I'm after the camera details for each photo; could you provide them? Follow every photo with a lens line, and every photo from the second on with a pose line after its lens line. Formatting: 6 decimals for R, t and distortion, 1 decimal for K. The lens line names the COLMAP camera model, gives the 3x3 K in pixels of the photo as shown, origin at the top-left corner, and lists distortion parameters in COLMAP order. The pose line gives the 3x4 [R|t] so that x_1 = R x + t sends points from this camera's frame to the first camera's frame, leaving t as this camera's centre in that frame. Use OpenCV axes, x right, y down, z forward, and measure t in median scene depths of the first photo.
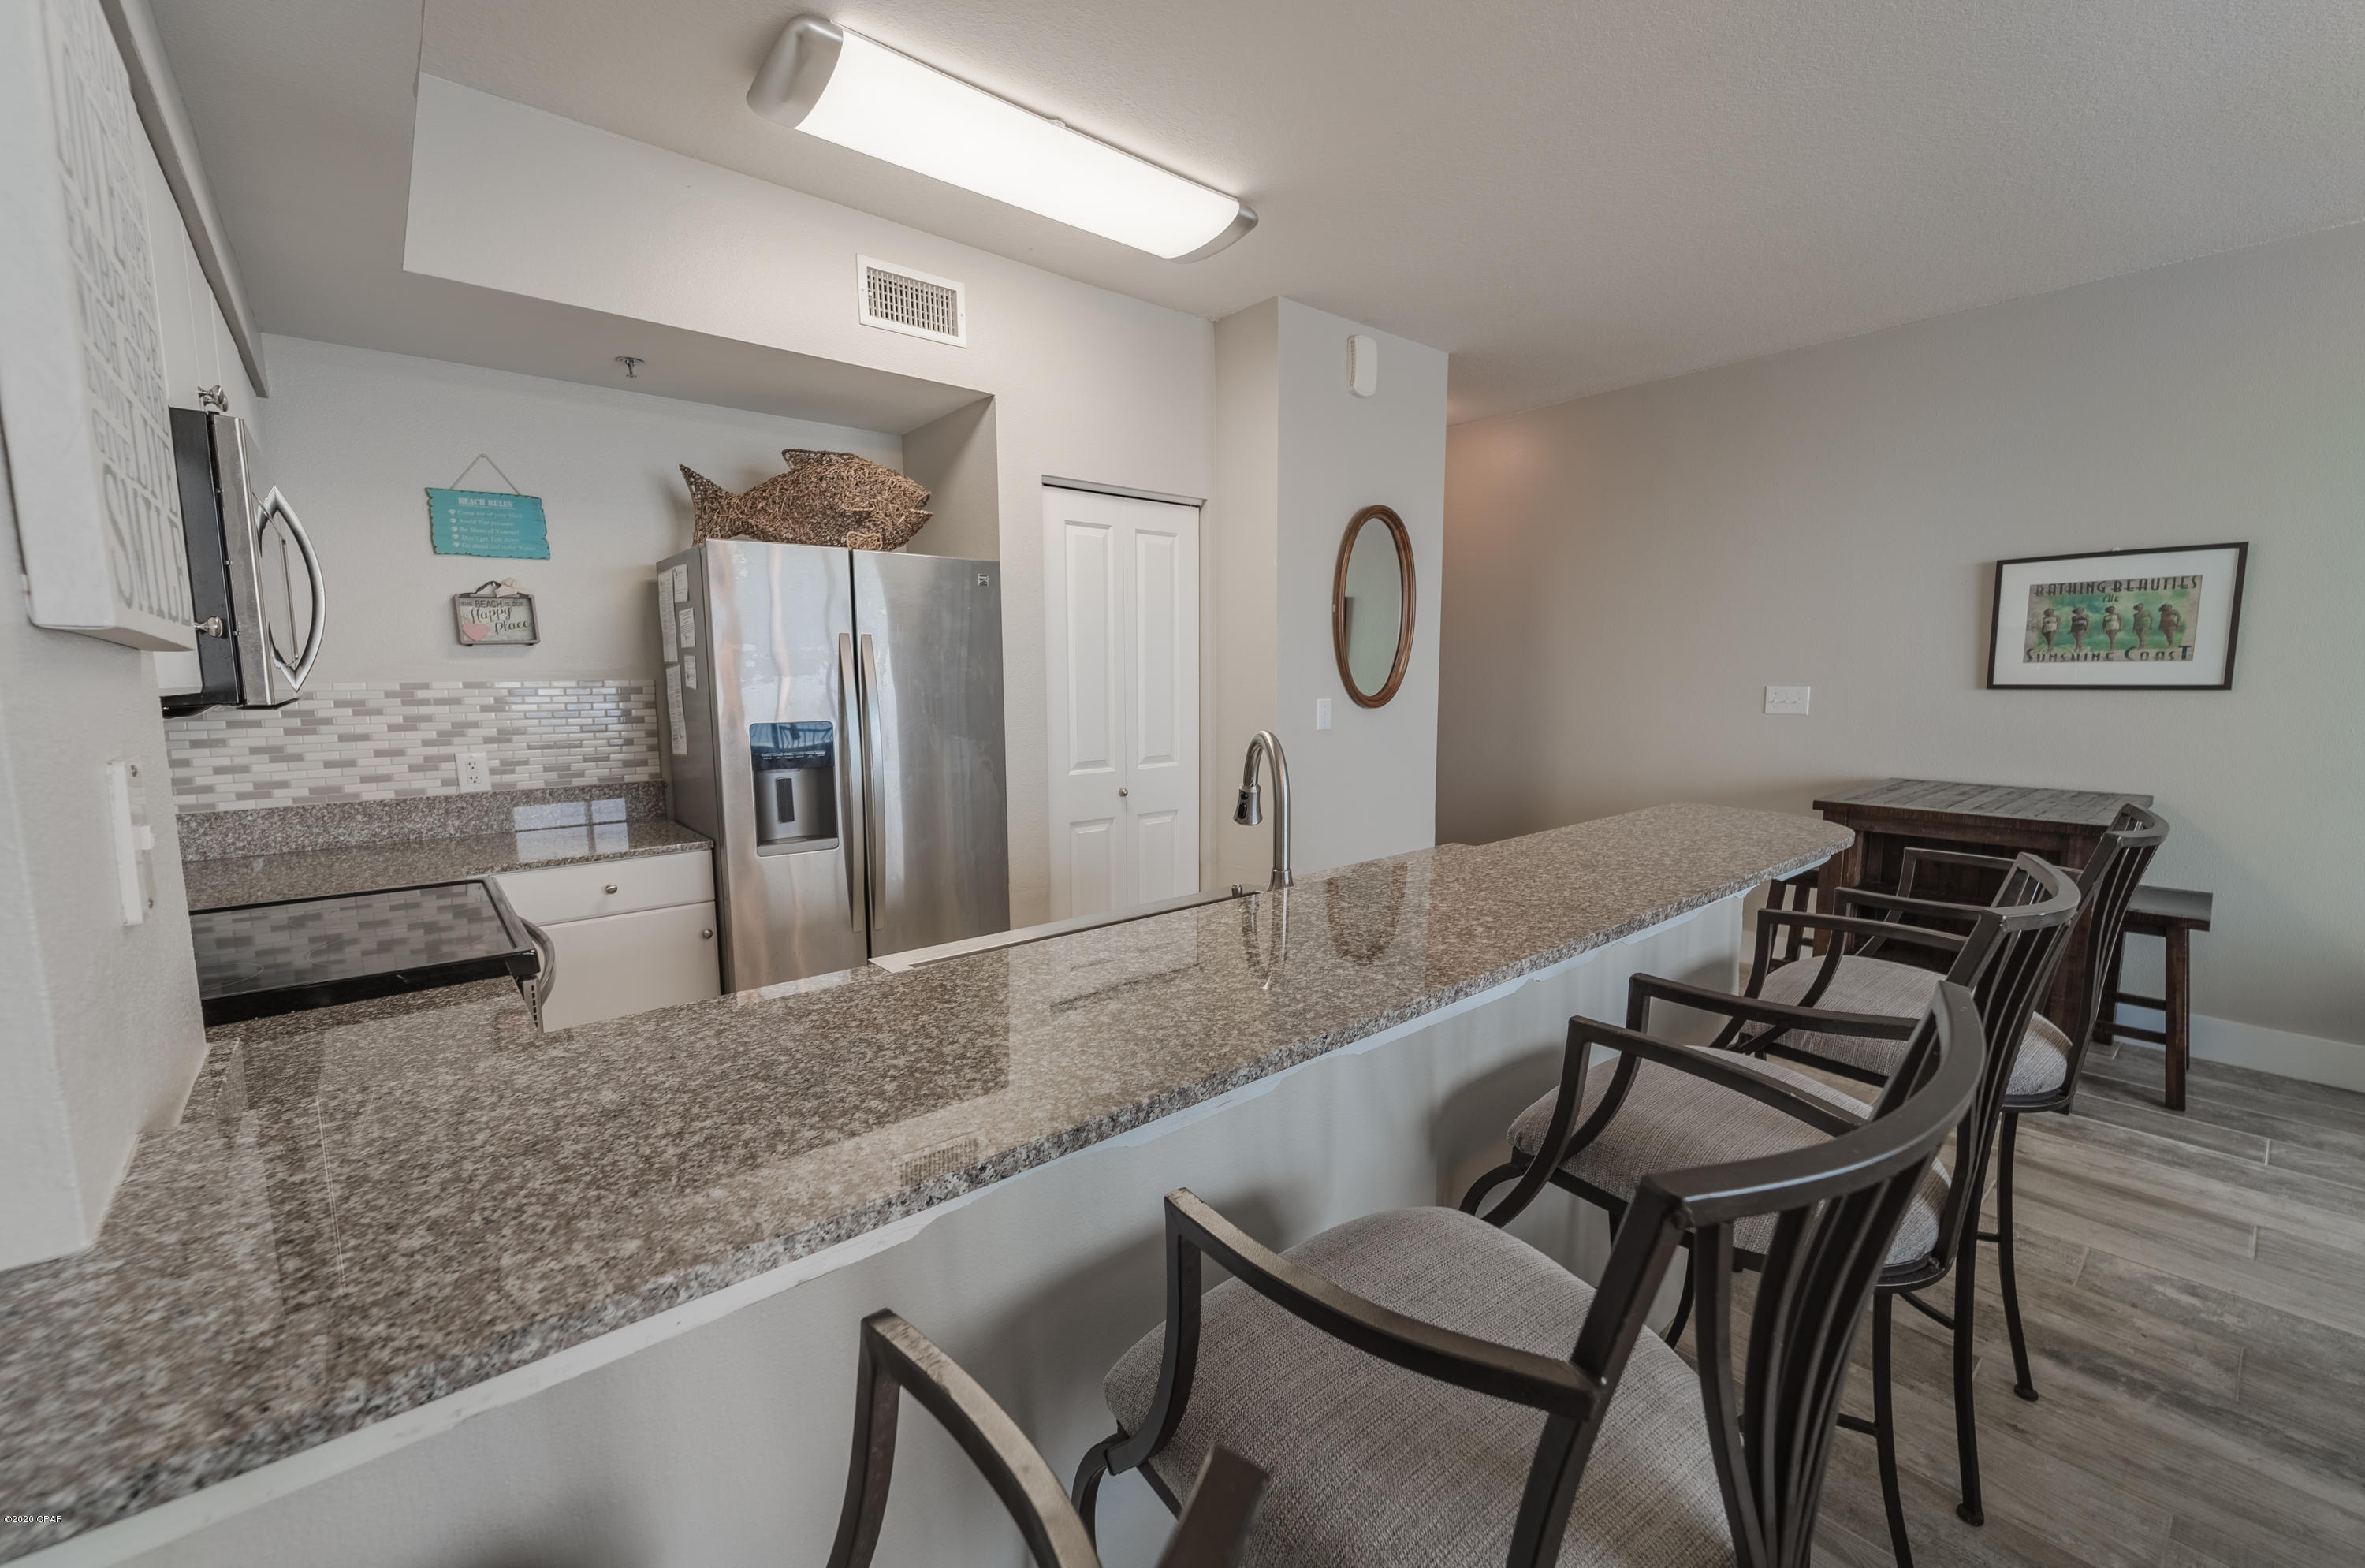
lens RADIAL K [[942.8, 0, 1186.5], [0, 942.8, 790.9], [0, 0, 1]] dist [0.000864, -0.002129]
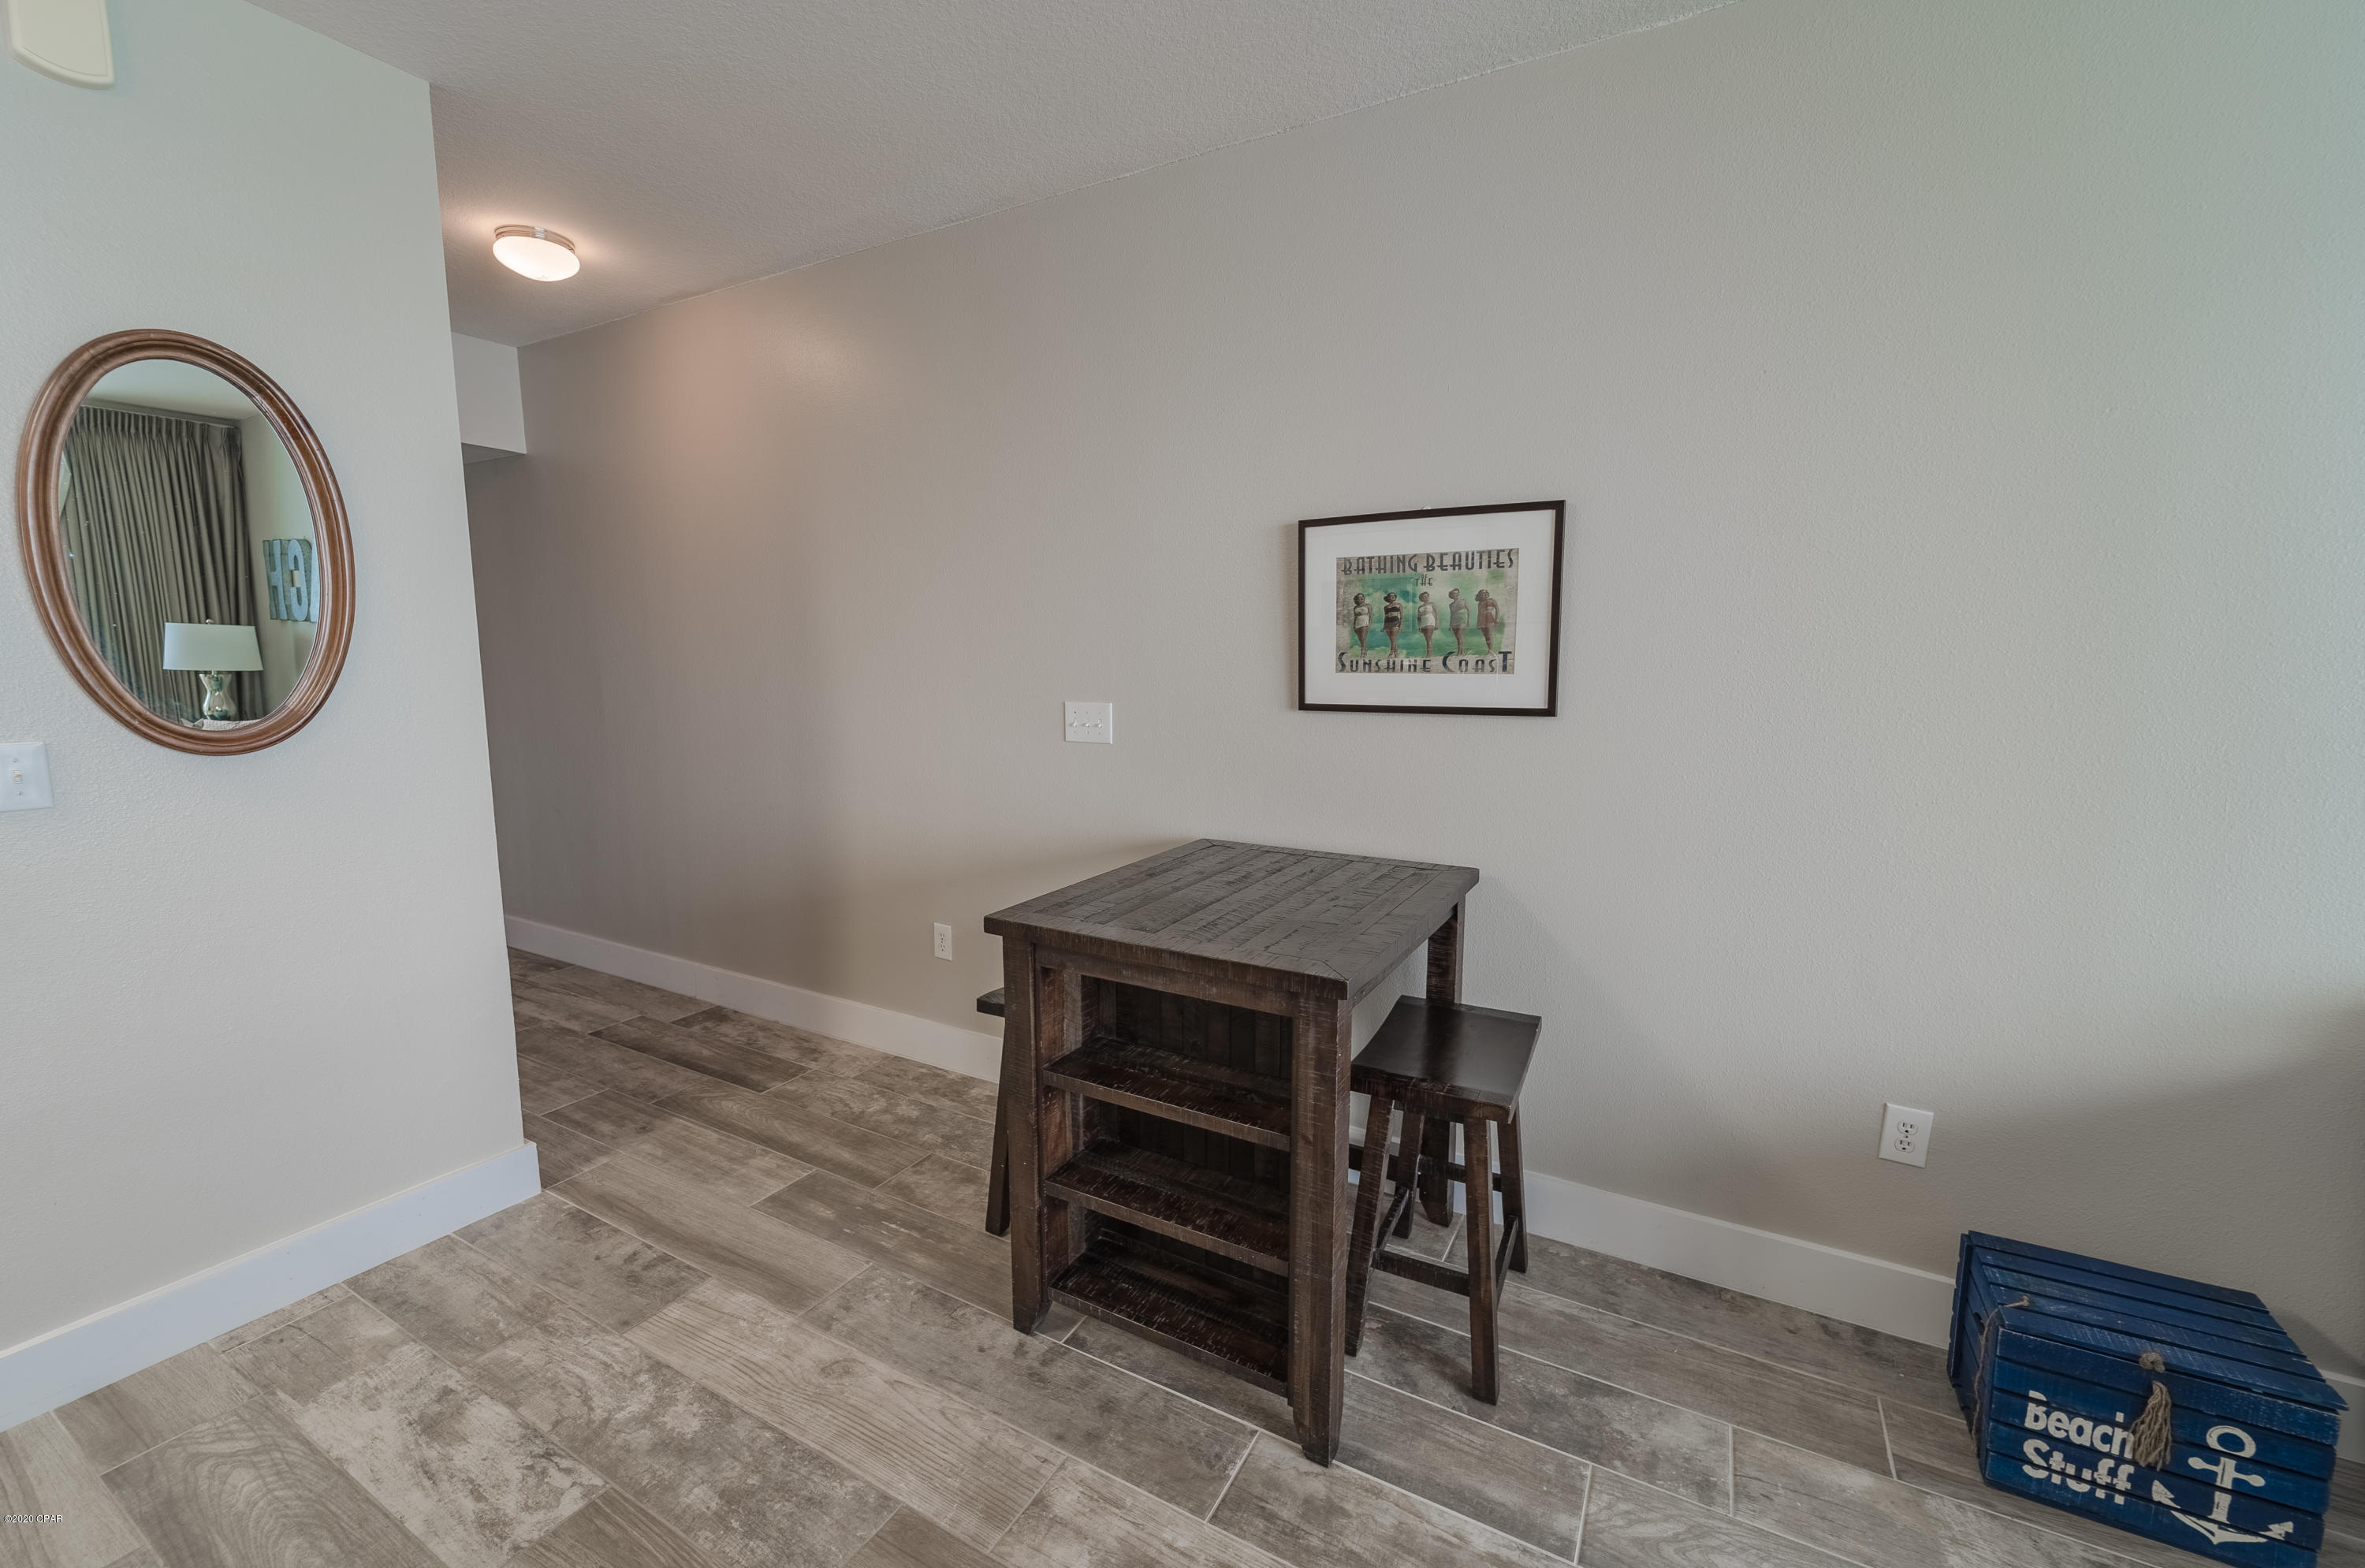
lens RADIAL K [[942.8, 0, 1187.5], [0, 942.8, 786.5], [0, 0, 1]] dist [0.000864, -0.002129]
pose [[0.933815, -0.036872, 0.355852, 0.604872], [0.035622, 0.999315, 0.010067, -0.071836], [-0.355979, 0.003276, 0.934488, 0.445965]]
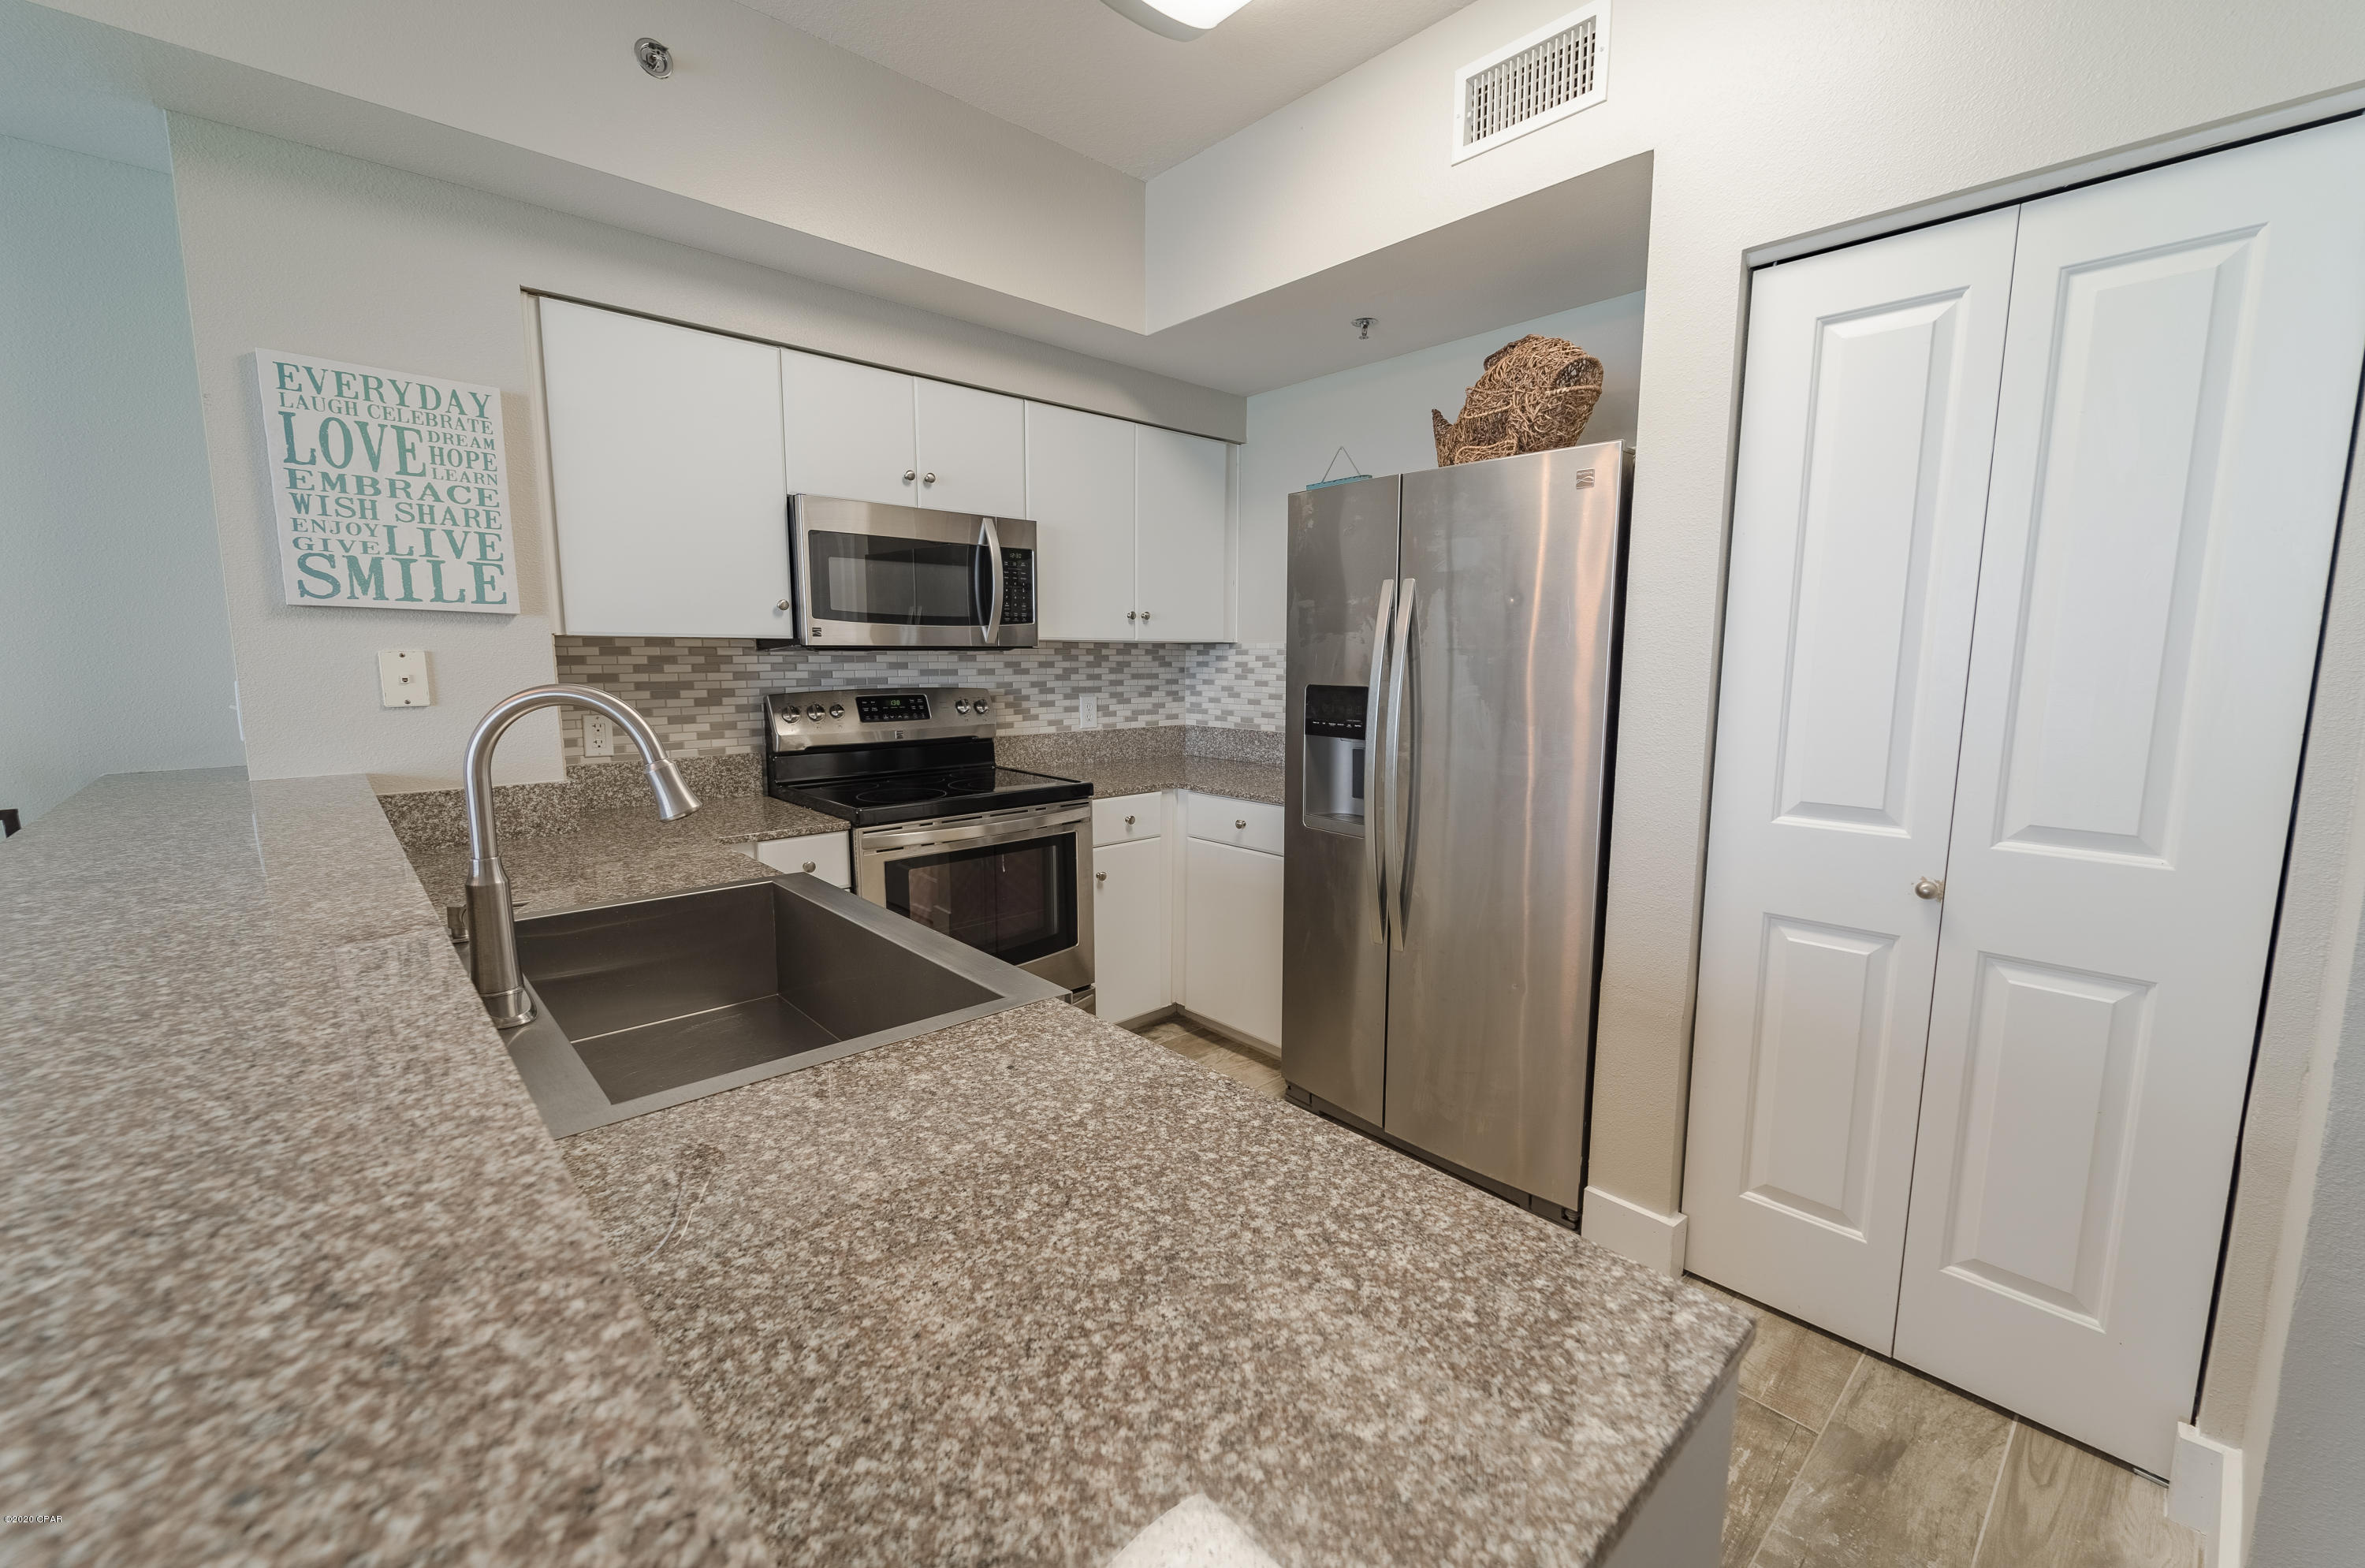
lens RADIAL K [[942.8, 0, 1174.6], [0, 942.8, 785.9], [0, 0, 1]] dist [0.000864, -0.002129]
pose [[0.040923, 0.145217, -0.988553, 0.408159], [-0.129227, 0.981841, 0.138881, -0.072173], [0.990770, 0.122064, 0.058946, 0.696310]]
